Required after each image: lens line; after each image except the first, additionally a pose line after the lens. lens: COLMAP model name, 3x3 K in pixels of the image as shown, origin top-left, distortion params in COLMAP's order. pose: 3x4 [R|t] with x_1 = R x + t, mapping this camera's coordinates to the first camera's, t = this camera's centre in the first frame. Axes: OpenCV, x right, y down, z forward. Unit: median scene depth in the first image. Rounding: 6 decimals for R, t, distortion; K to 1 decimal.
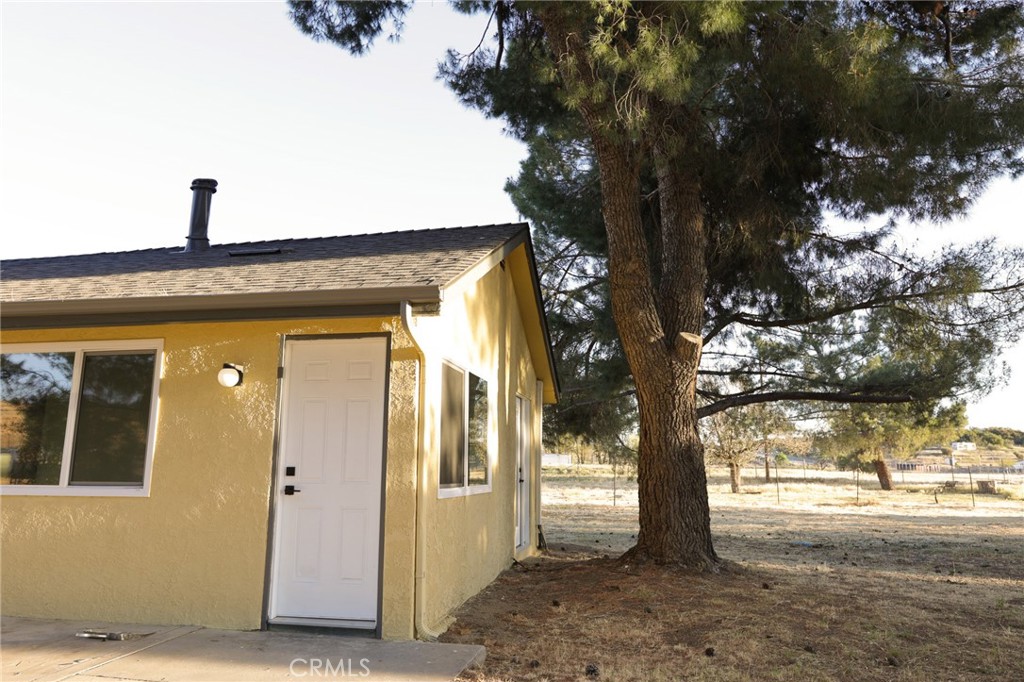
lens RADIAL K [[694.1, 0, 510.4], [0, 694.1, 337.0], [0, 0, 1]] dist [-0.057986, 0.049830]
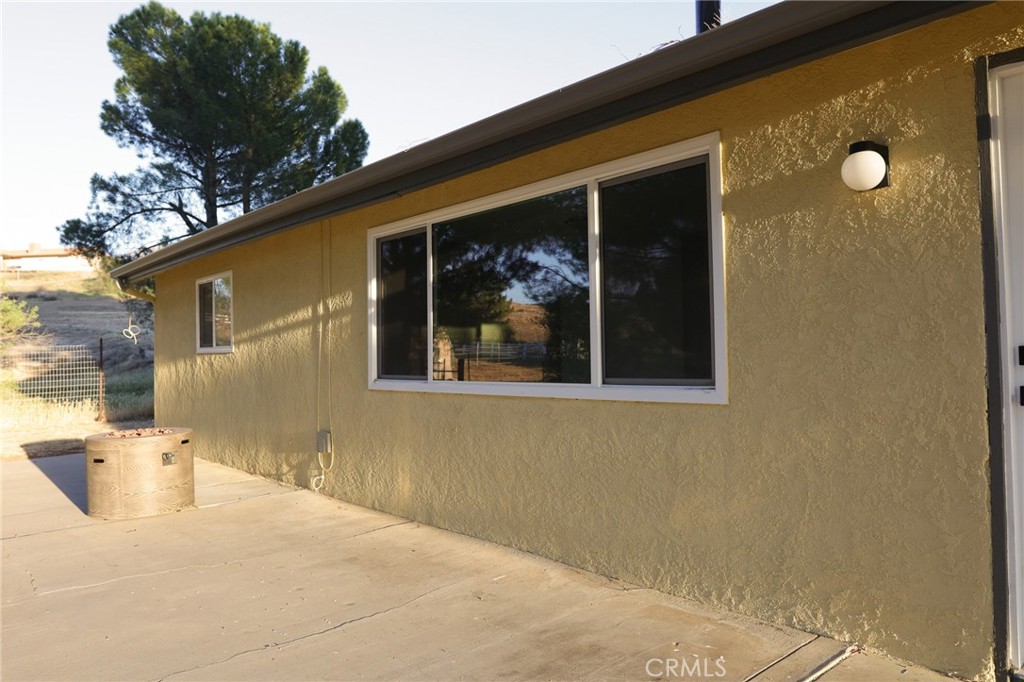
lens RADIAL K [[694.1, 0, 510.4], [0, 694.1, 337.0], [0, 0, 1]] dist [-0.057986, 0.049830]
pose [[0.783299, -0.033211, -0.620758, -0.298865], [0.132604, 0.984516, 0.114653, 0.083579], [0.607338, -0.172123, 0.775574, 0.432682]]
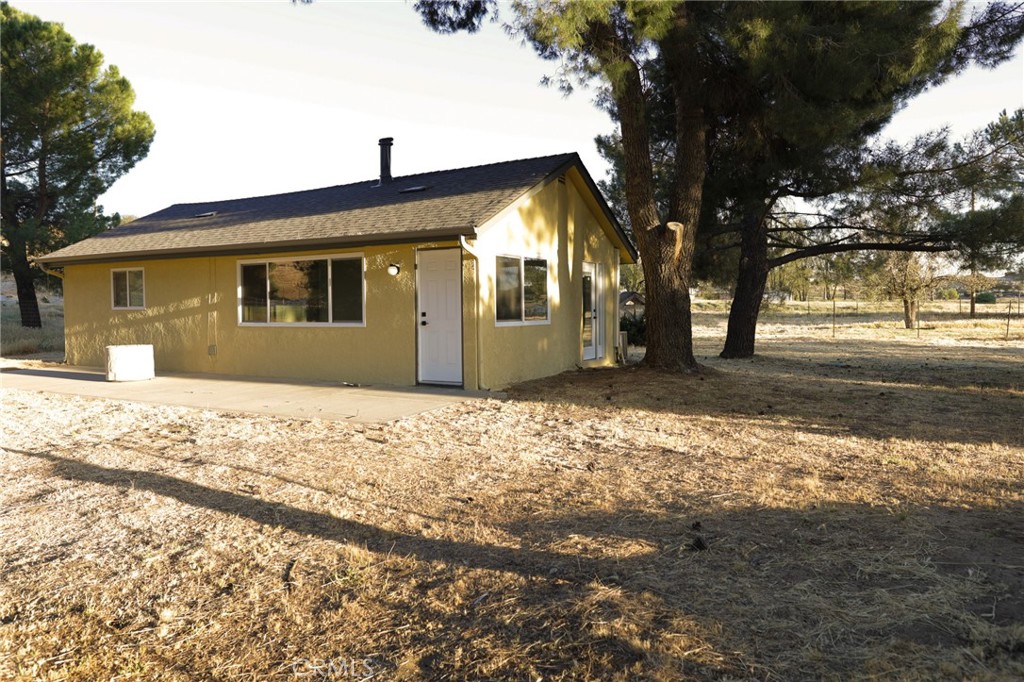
lens RADIAL K [[694.1, 0, 510.4], [0, 694.1, 337.0], [0, 0, 1]] dist [-0.057986, 0.049830]
pose [[0.946101, 0.002087, -0.323865, 0.587380], [0.072551, 0.973201, 0.218212, -0.171430], [0.315641, -0.229948, 0.920595, -0.836501]]
